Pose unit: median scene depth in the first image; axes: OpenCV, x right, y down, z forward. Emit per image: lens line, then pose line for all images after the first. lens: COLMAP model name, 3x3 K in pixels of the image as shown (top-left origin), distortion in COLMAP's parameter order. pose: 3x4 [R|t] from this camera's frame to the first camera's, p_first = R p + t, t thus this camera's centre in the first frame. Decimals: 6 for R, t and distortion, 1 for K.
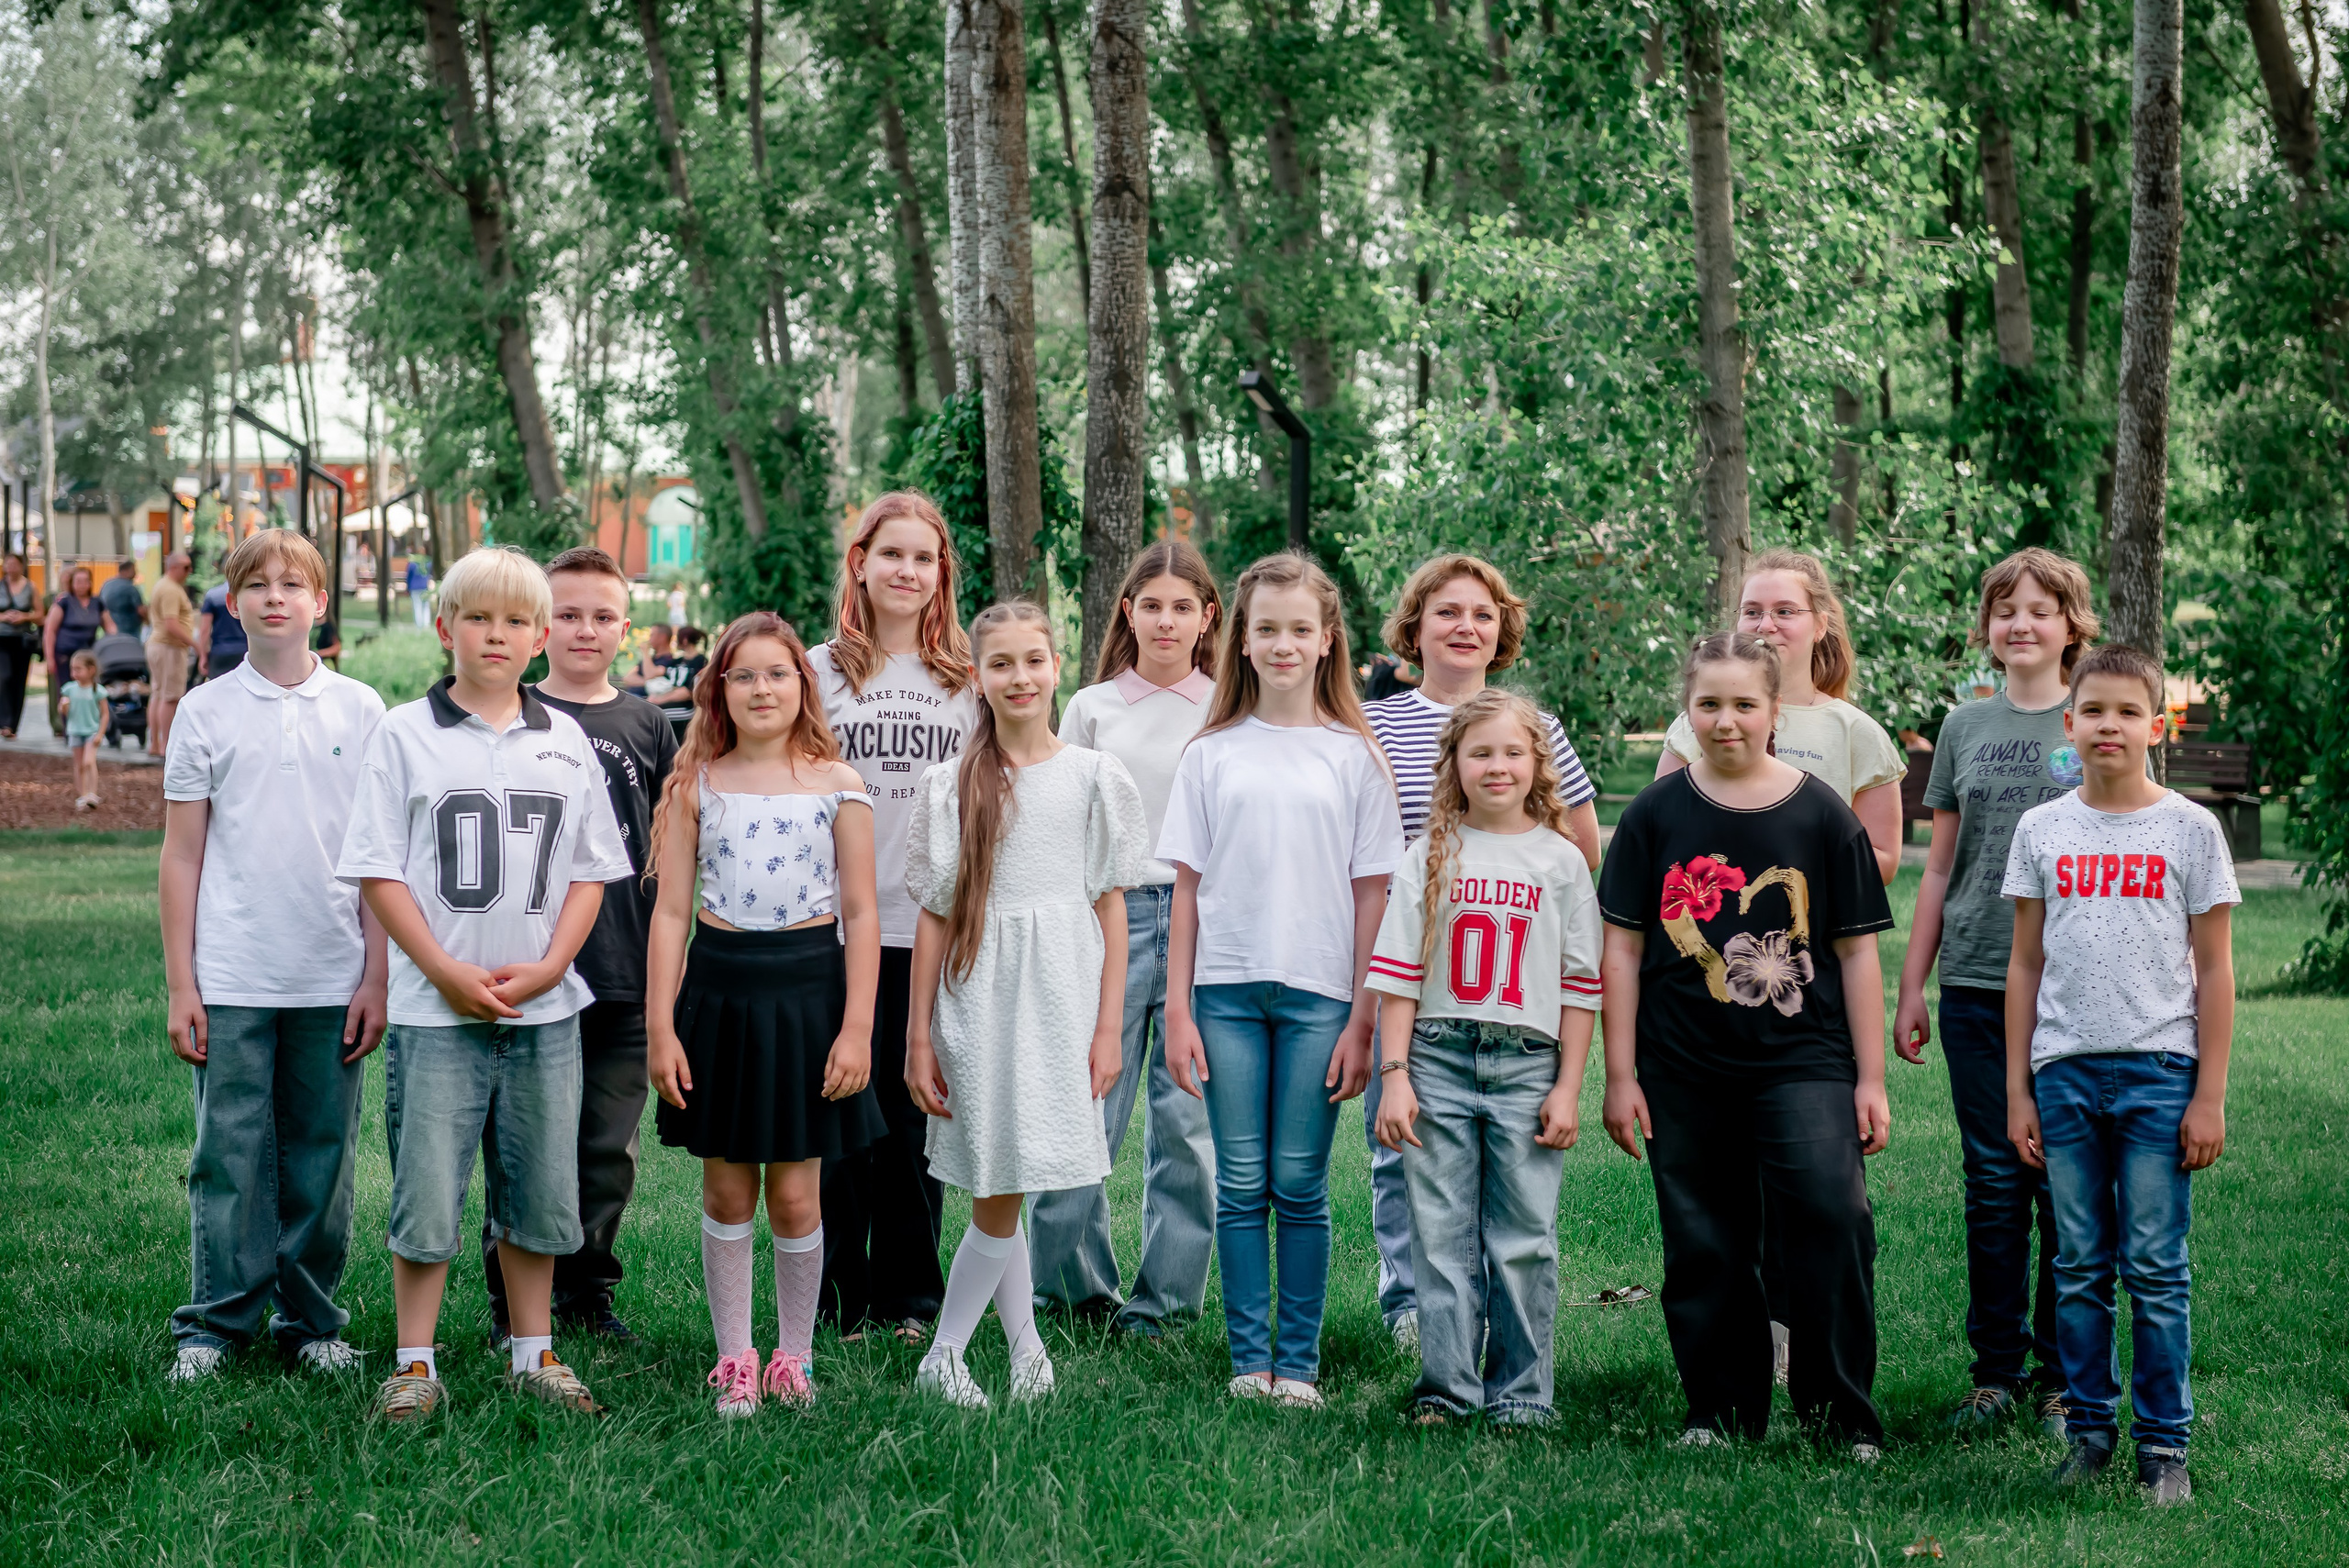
lens RADIAL K [[4745.7, 0, 1174.5], [0, 4745.7, 784.0], [0, 0, 1]] dist [0.015836, 0.005273]
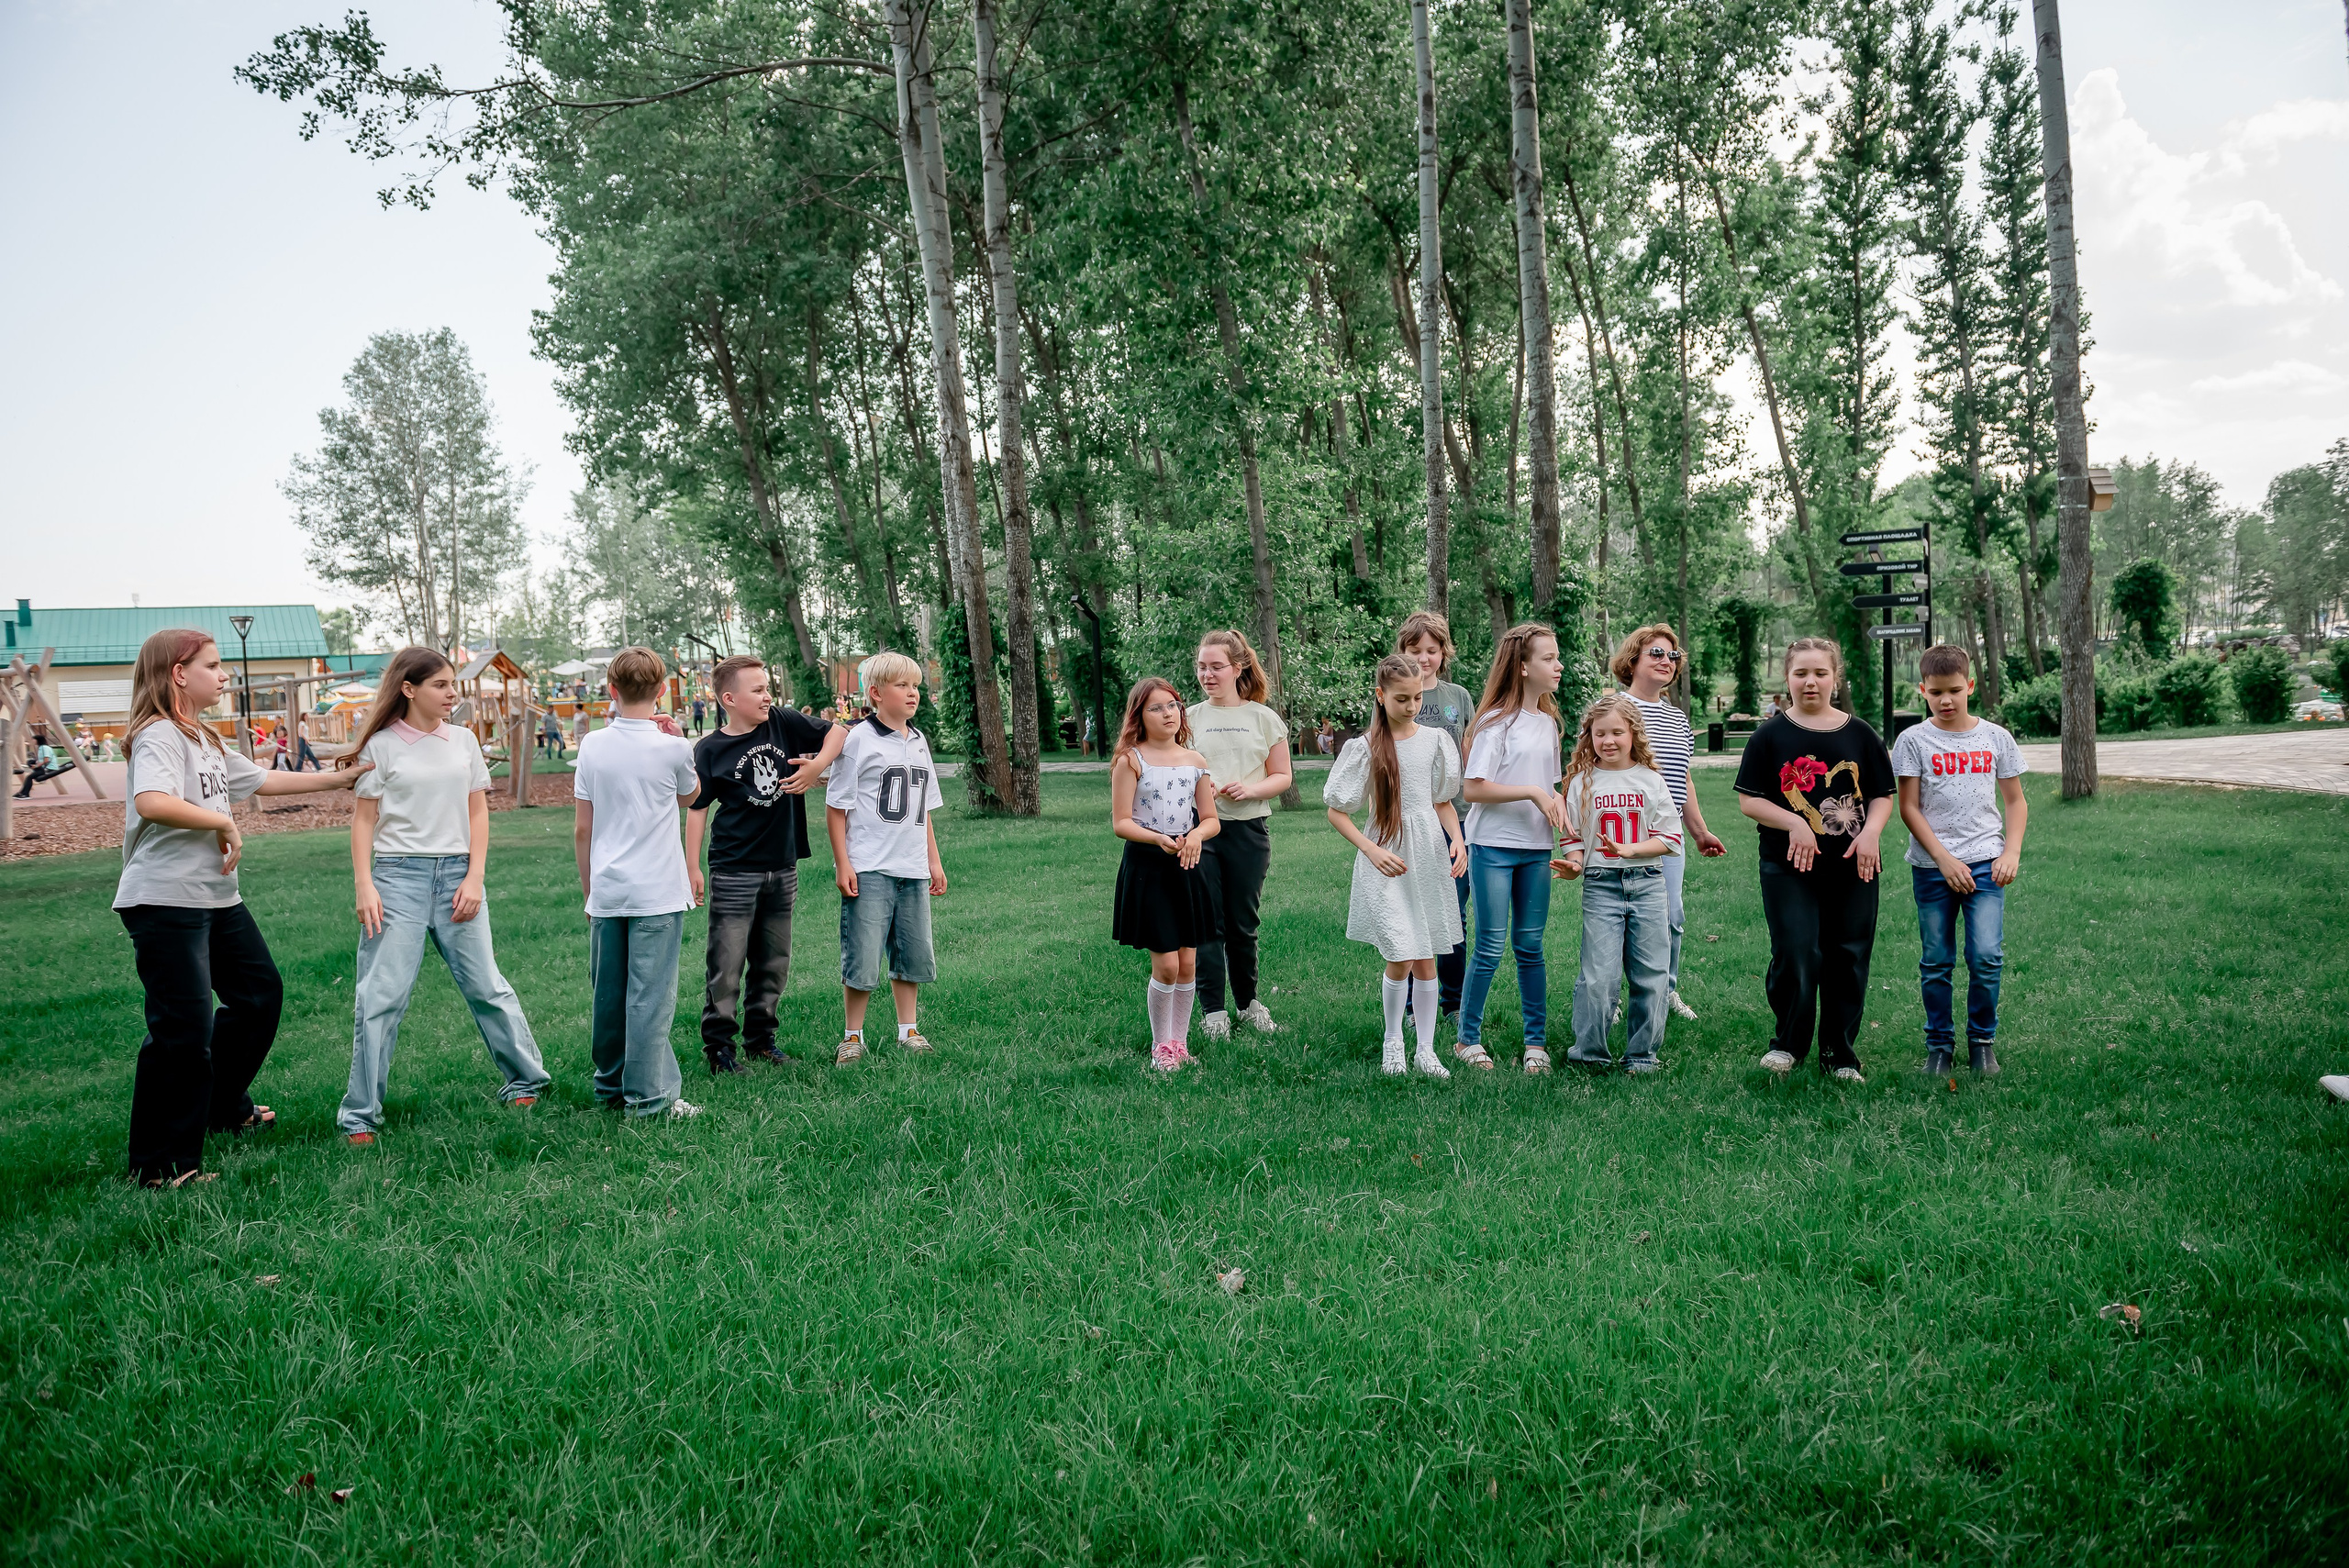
lens RADIAL K [[1630.5, 0, 1174.5], [0, 1630.5, 784.0], [0, 0, 1]] dist [-0.000636, -0.029678]
pose [[0.995403, -0.064703, 0.070612, 0.001452], [0.063310, 0.997756, 0.021787, -0.000031], [-0.071863, -0.017216, 0.997266, 0.145570]]
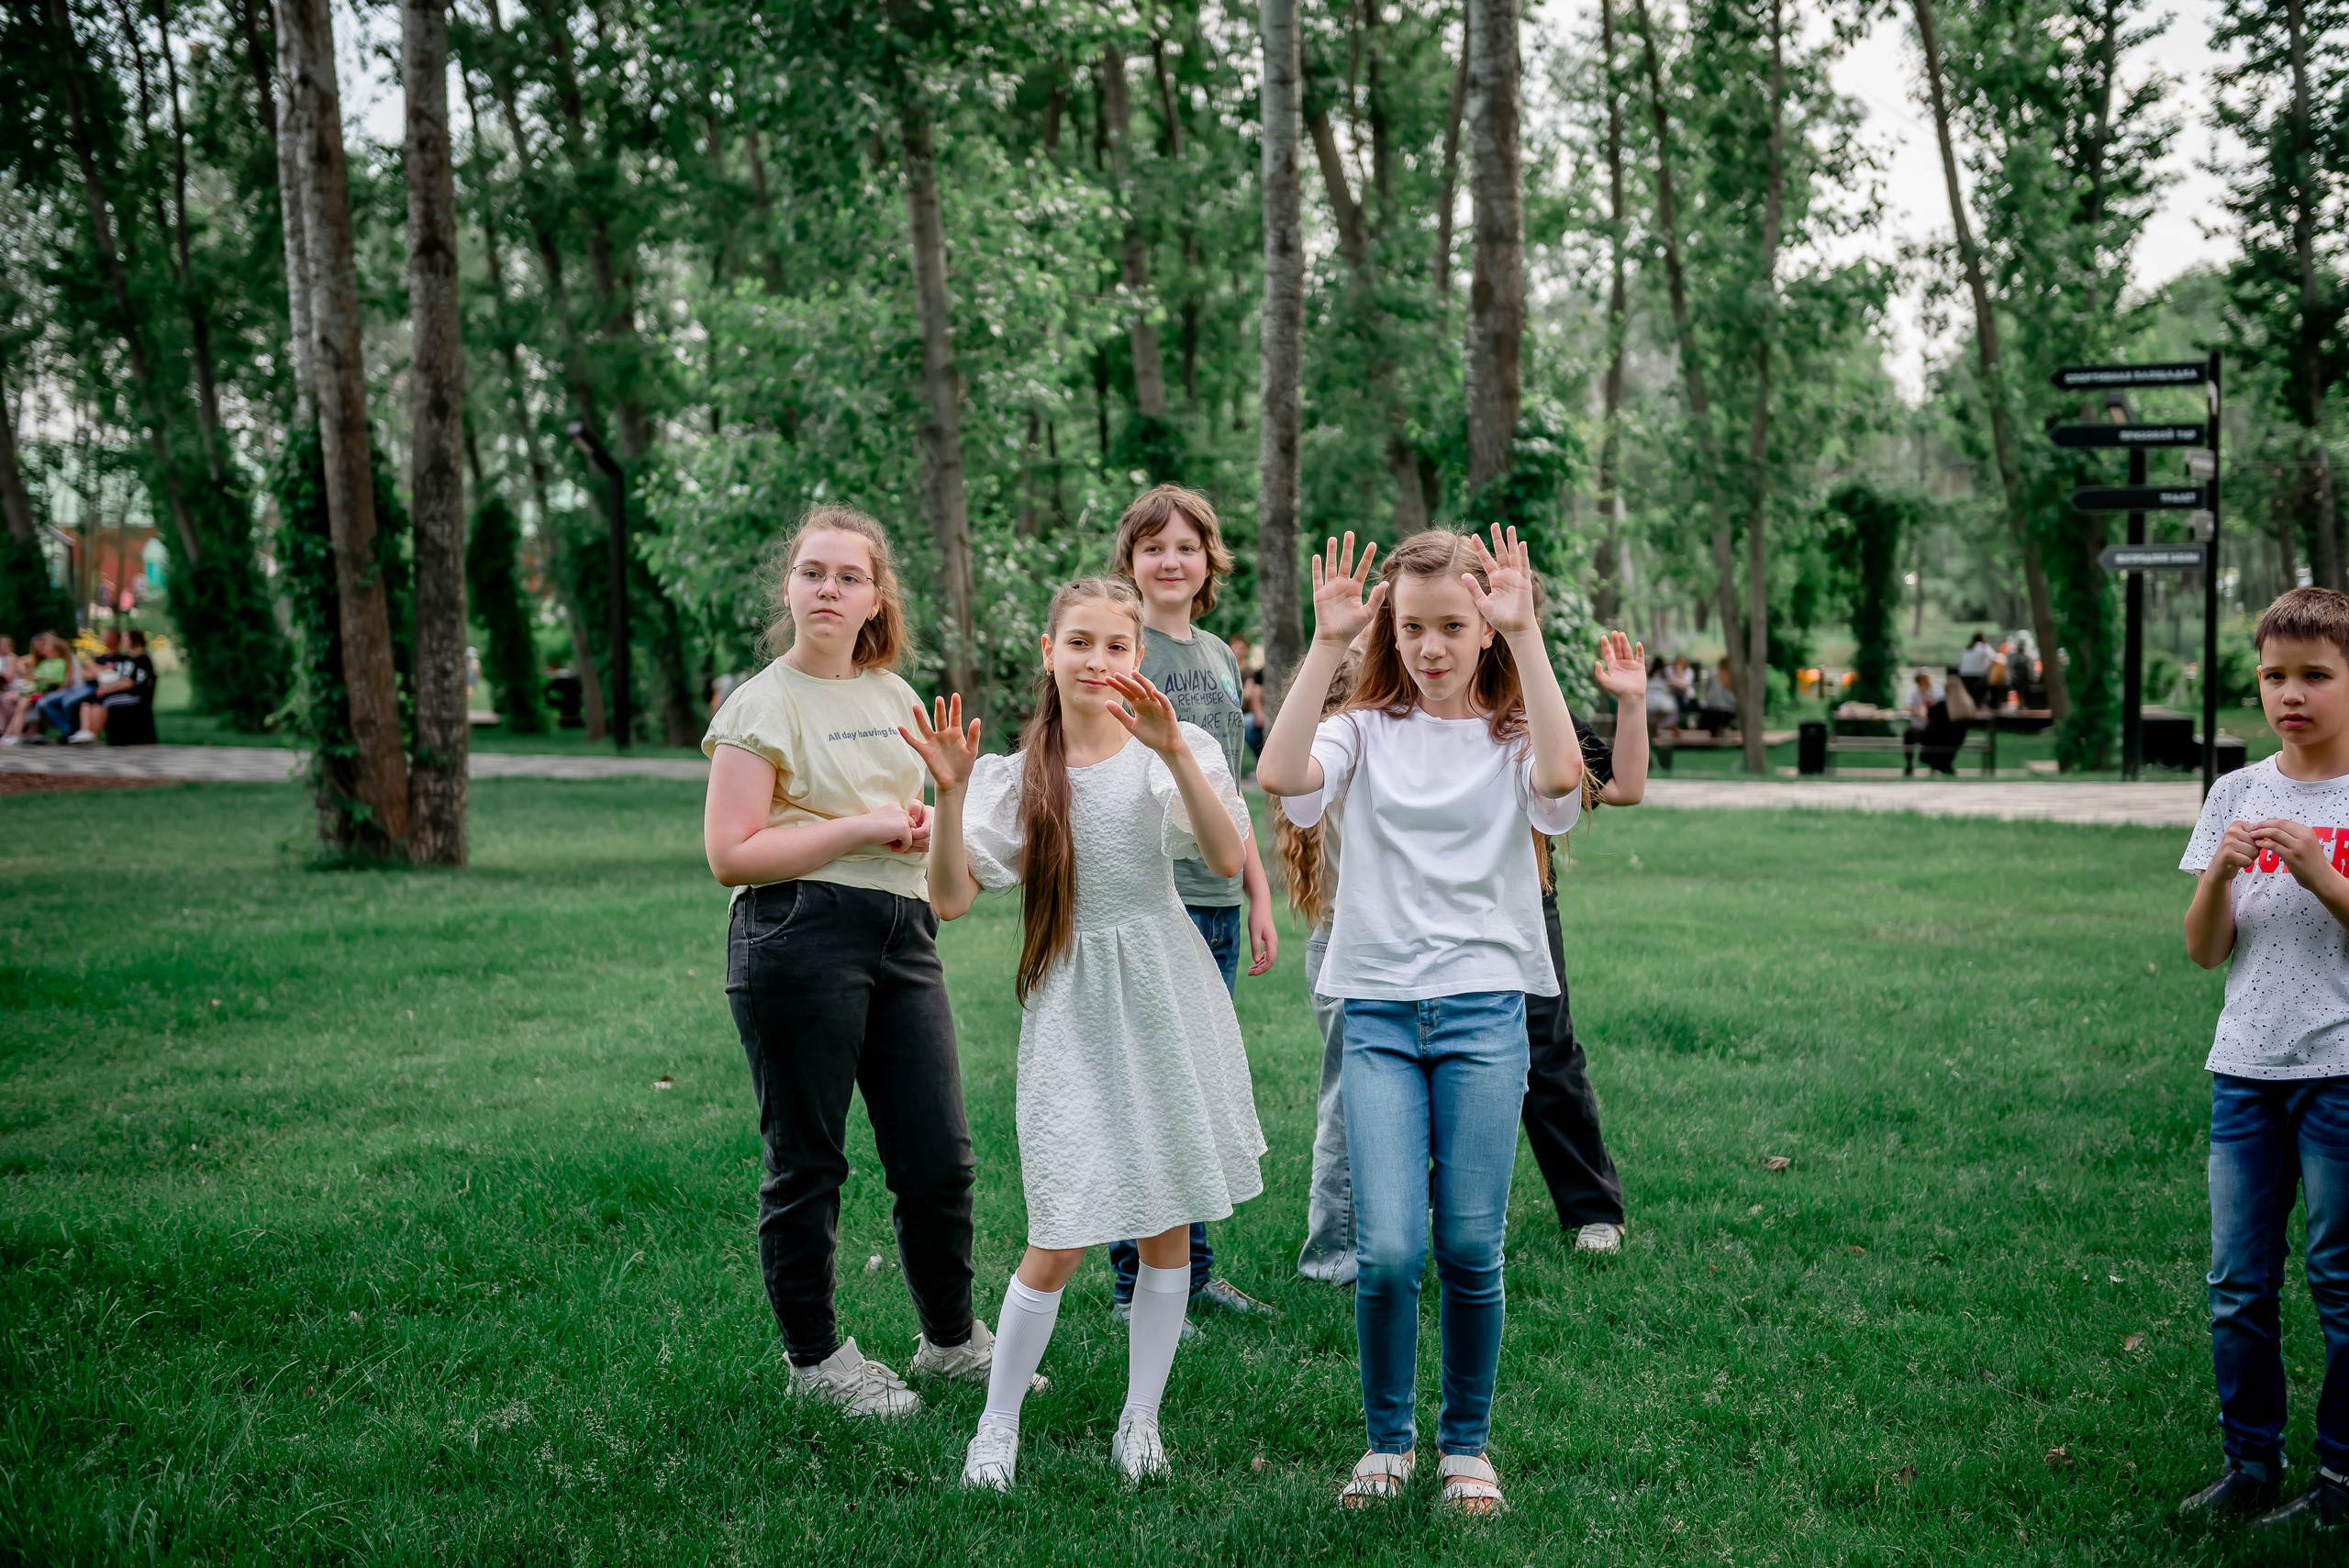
lens RADIAL K [[3131.9, 0, 1174.5], [0, 3131.9, 784.0], [0, 0, 1]] dist [0.072542, -0.025132]
pose [[0.981526, -0.033543, 0.188367, 0.016579], [0.030244, 0.999335, 0.020359, -0.001318], [-0.188925, -0.014286, 0.981888, 0.174182]]
